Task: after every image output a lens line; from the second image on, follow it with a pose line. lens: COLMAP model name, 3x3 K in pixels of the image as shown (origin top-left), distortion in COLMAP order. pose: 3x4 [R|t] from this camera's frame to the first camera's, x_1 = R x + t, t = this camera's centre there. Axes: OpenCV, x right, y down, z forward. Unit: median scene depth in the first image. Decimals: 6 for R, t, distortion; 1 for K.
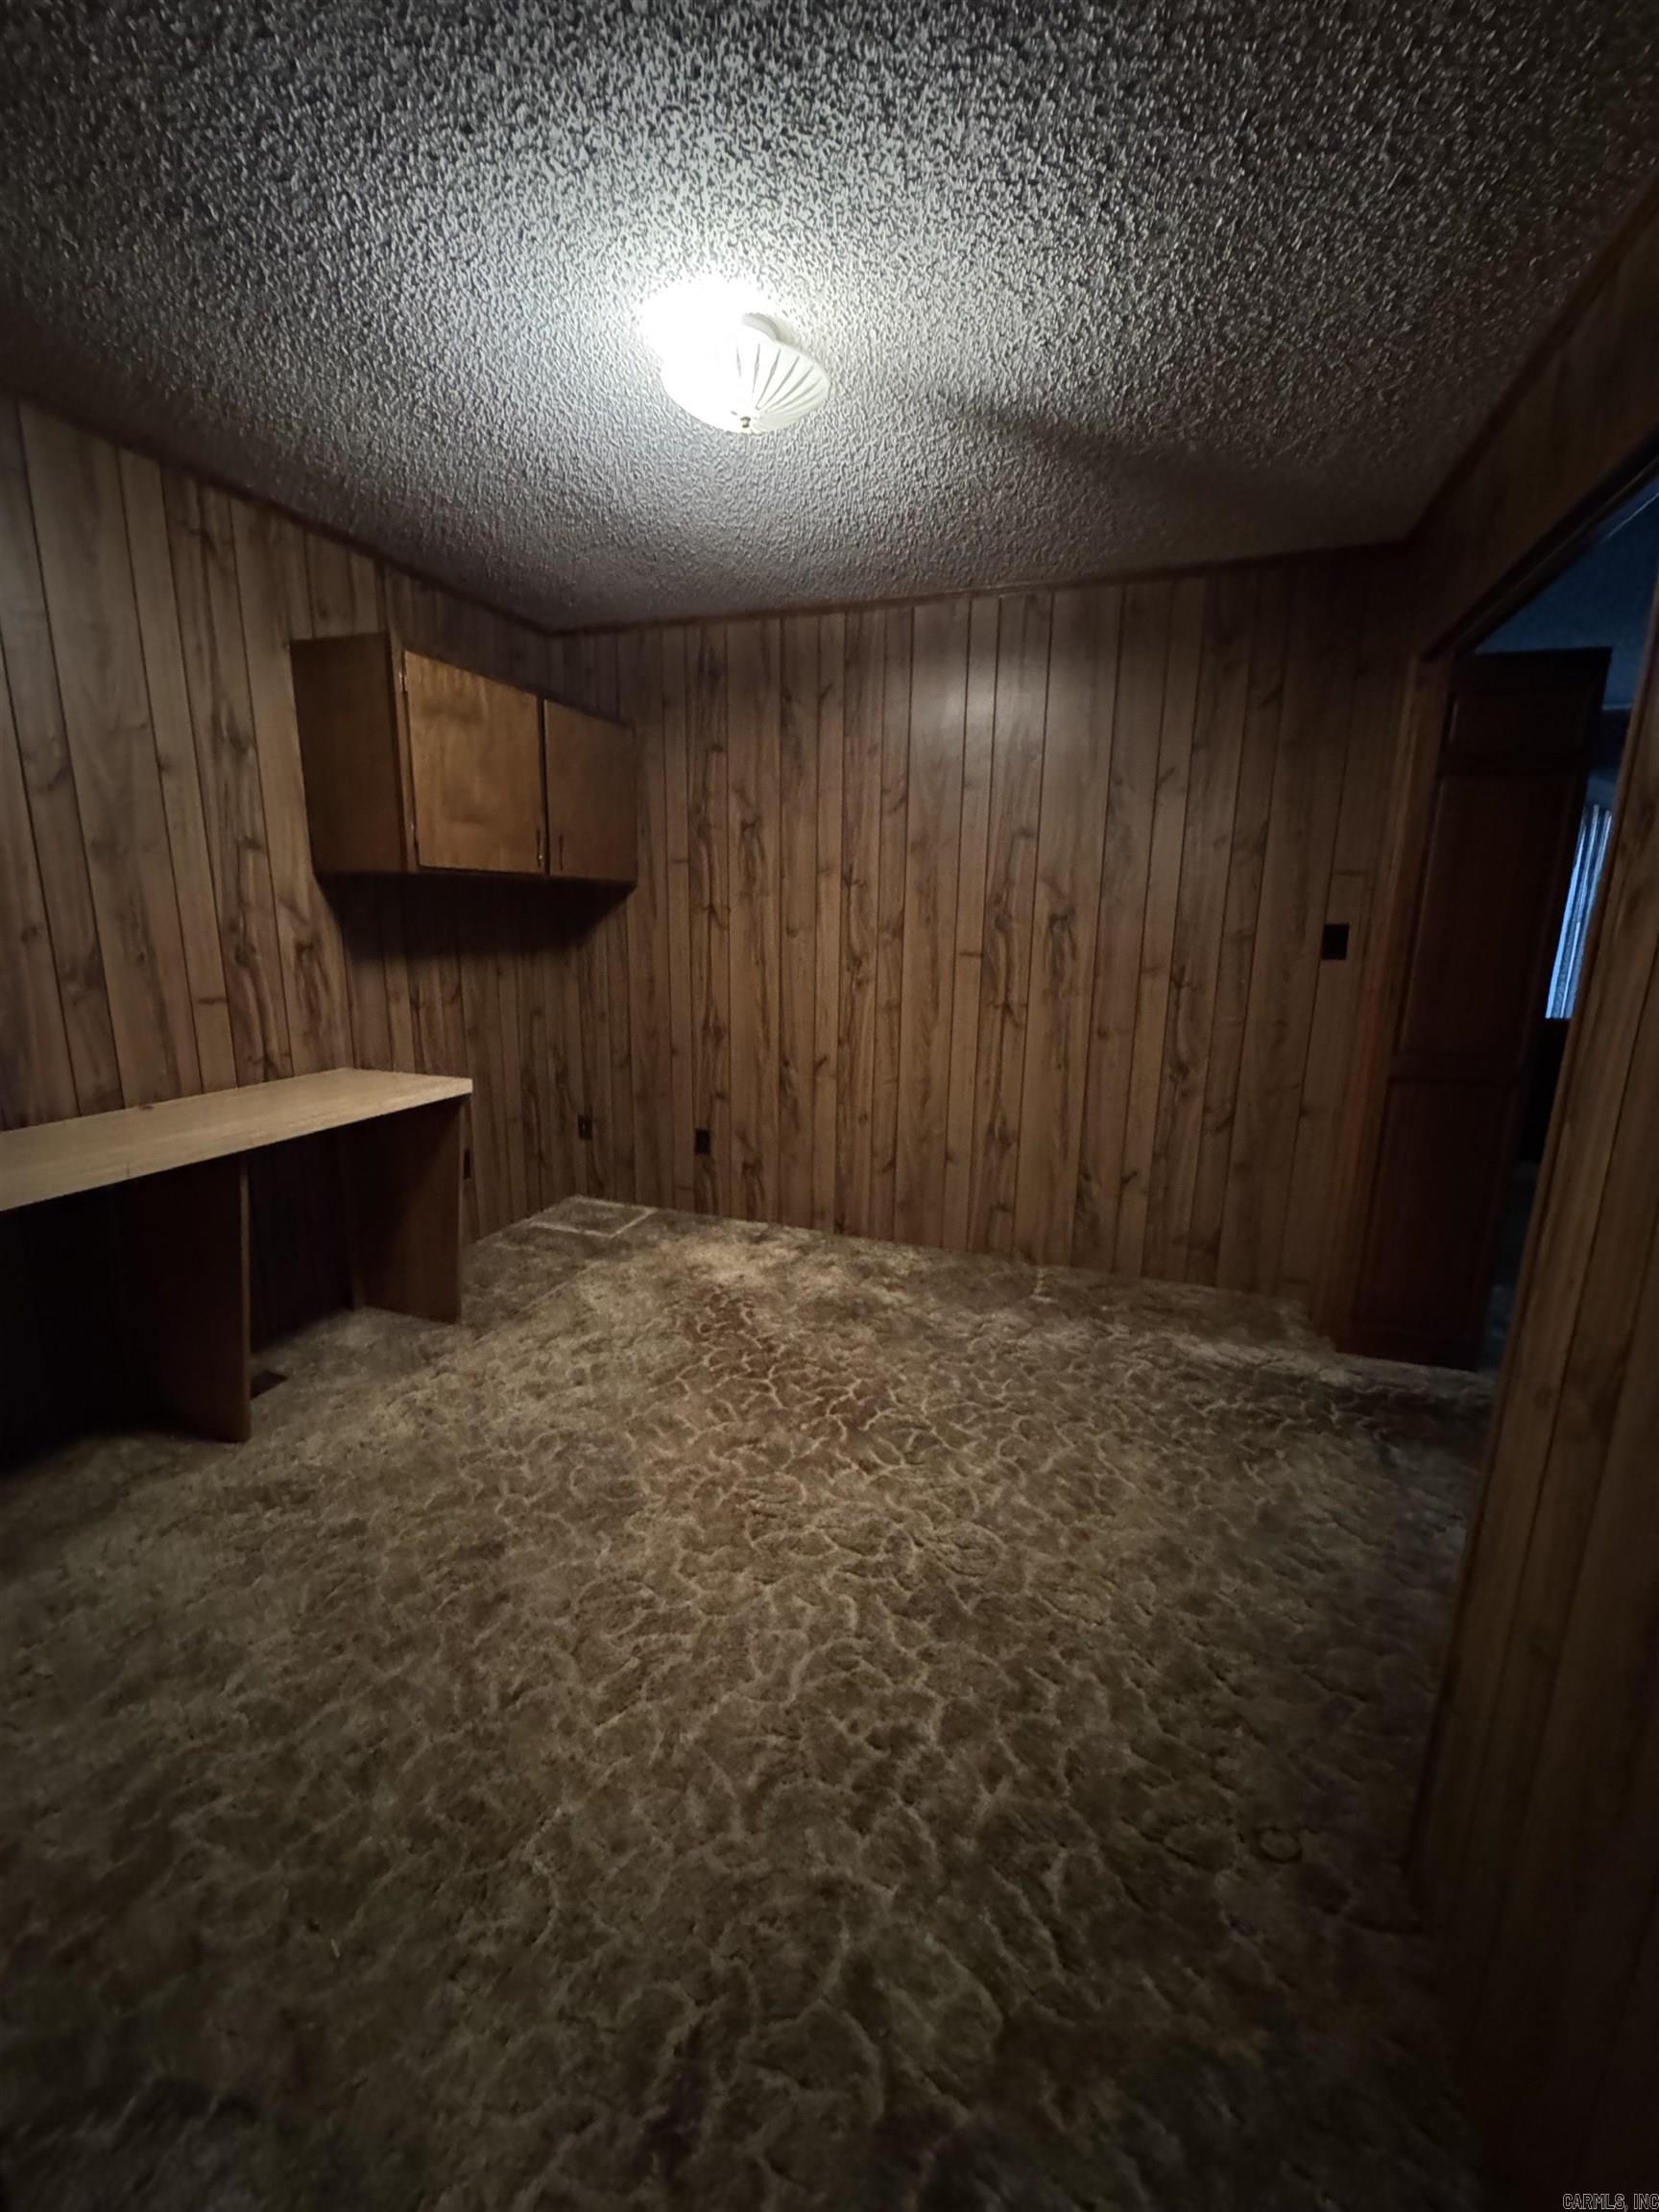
lens RADIAL K [[889.8, 0, 834.2], [0, 889.8, 1108.2], [0, 0, 1]] dist [-0.001893, 0.000582]
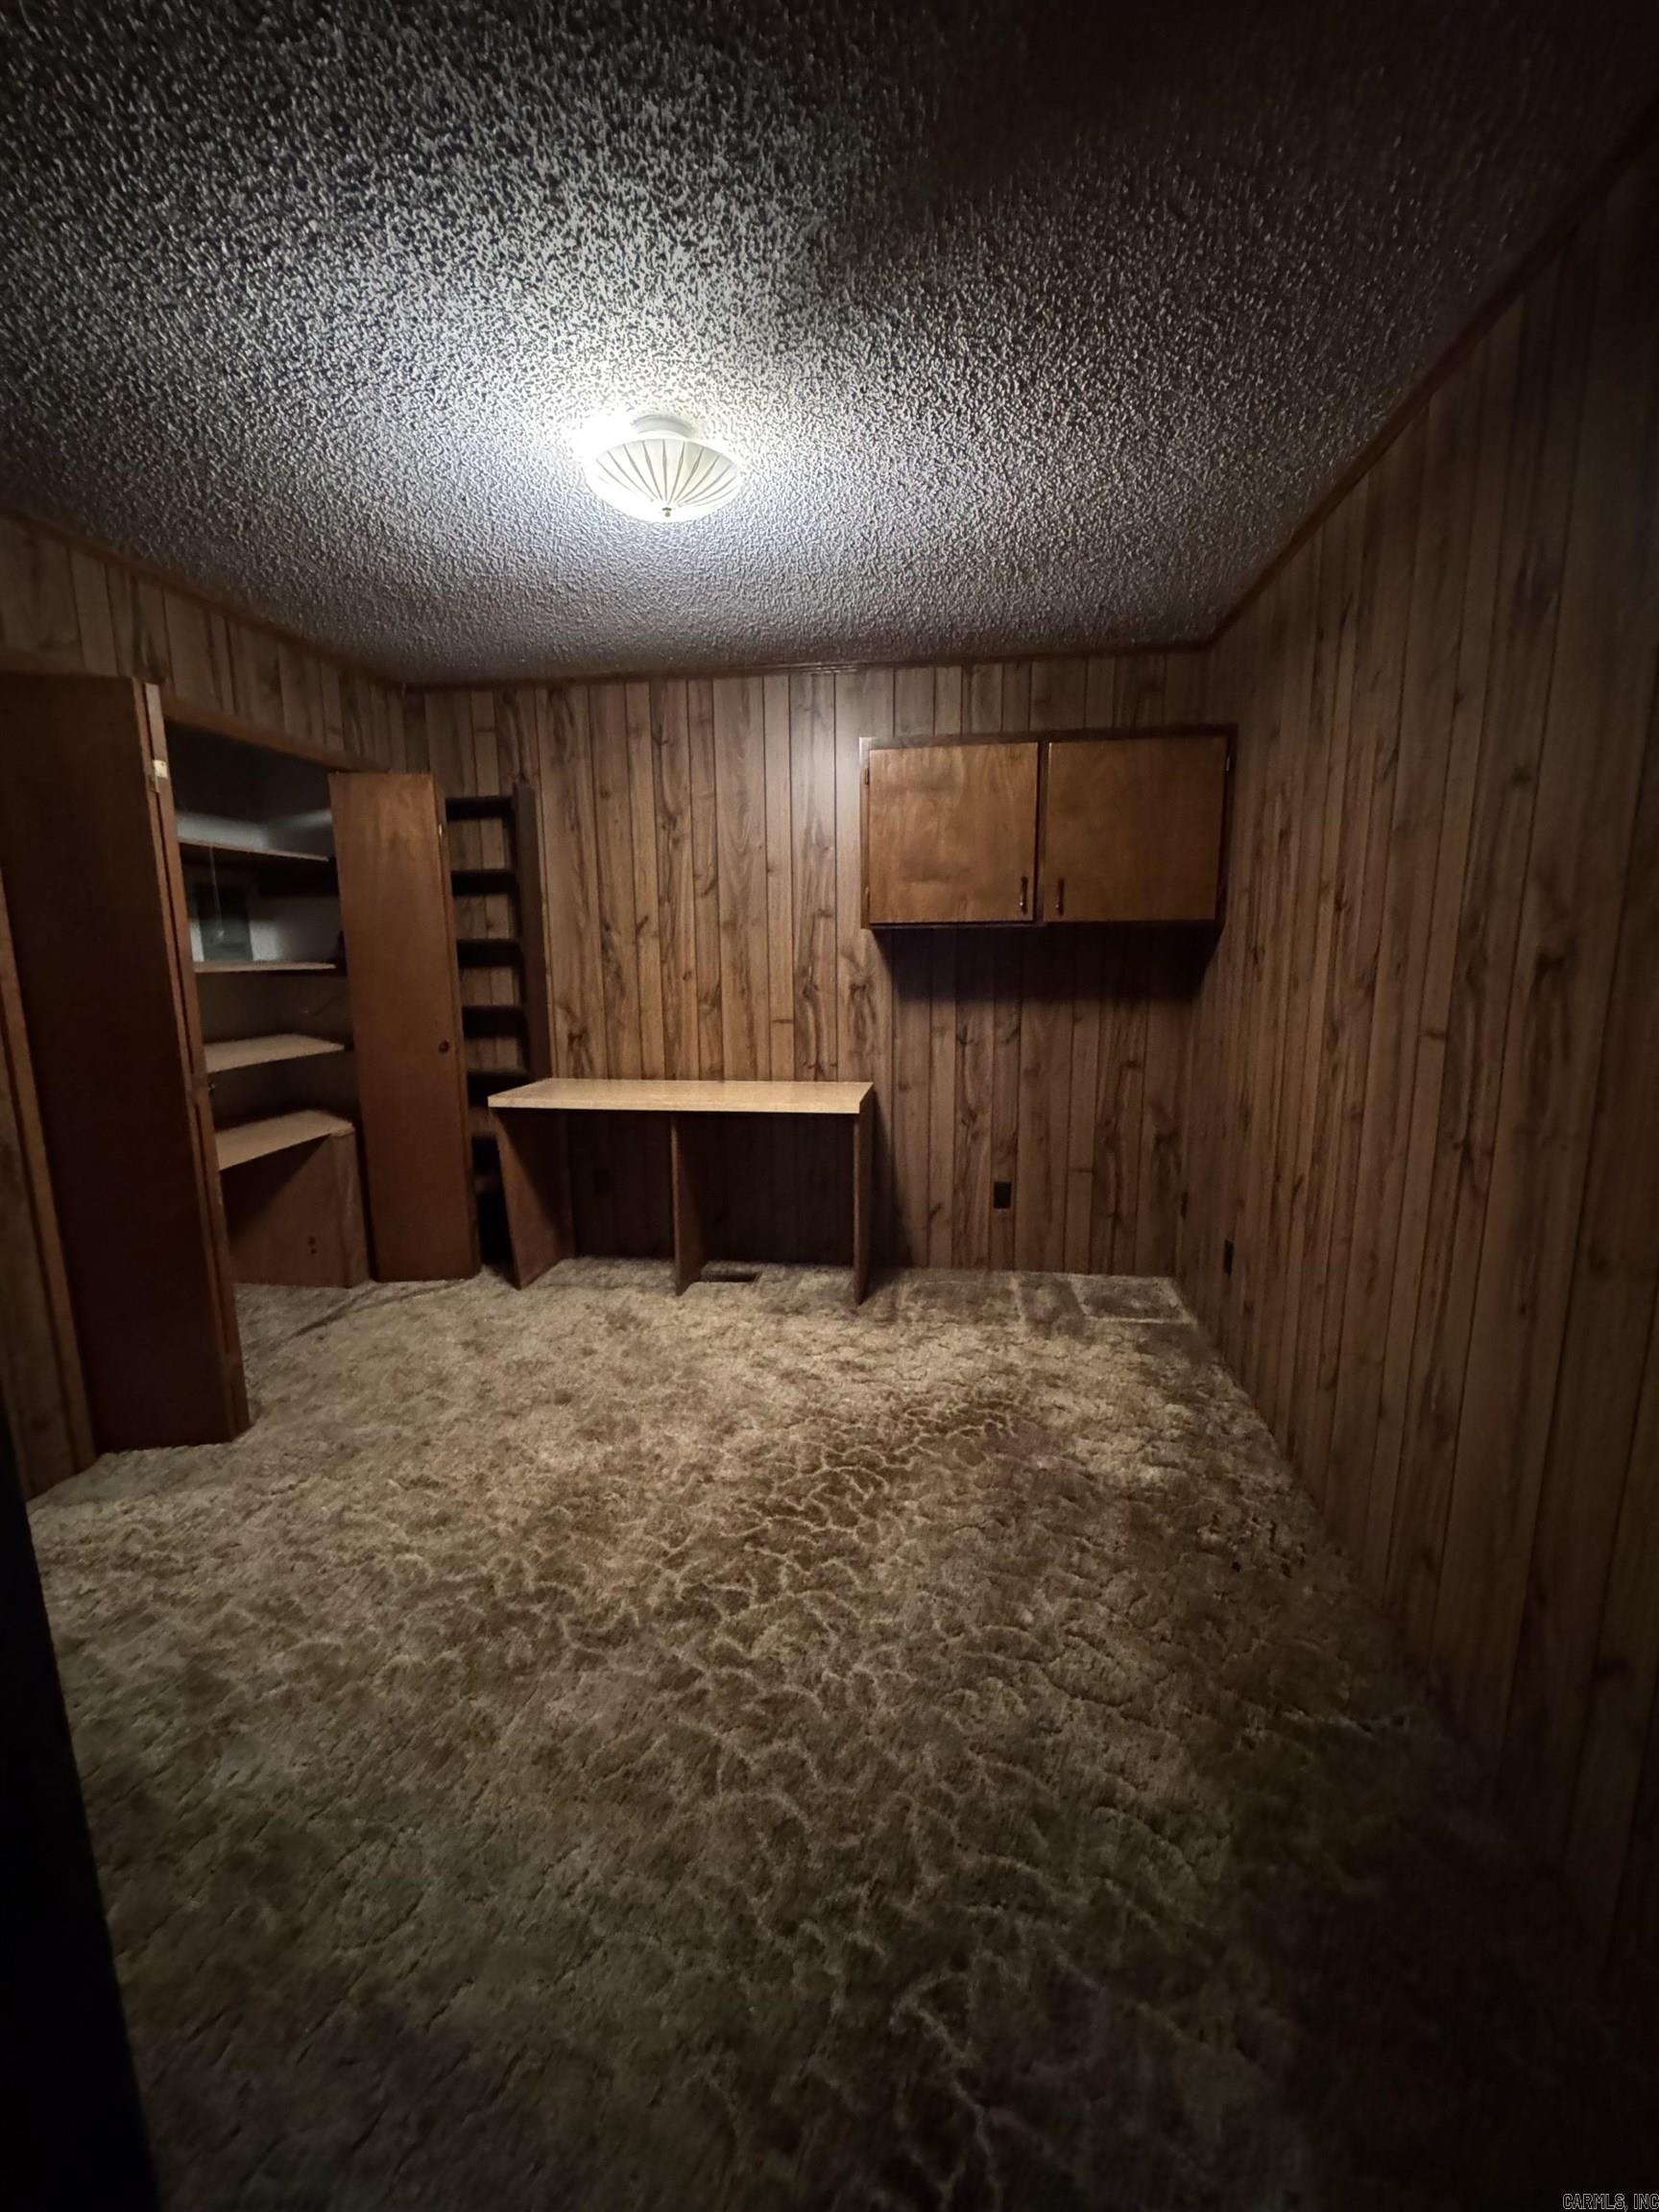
lens RADIAL K [[891.3, 0, 829.5], [0, 891.3, 1106.0], [0, 0, 1]] dist [-0.001993, 0.000361]
pose [[0.202715, 0.151991, -0.967370, 0.695048], [-0.198479, 0.973753, 0.111403, -0.146146], [0.958912, 0.169419, 0.227562, 0.675582]]
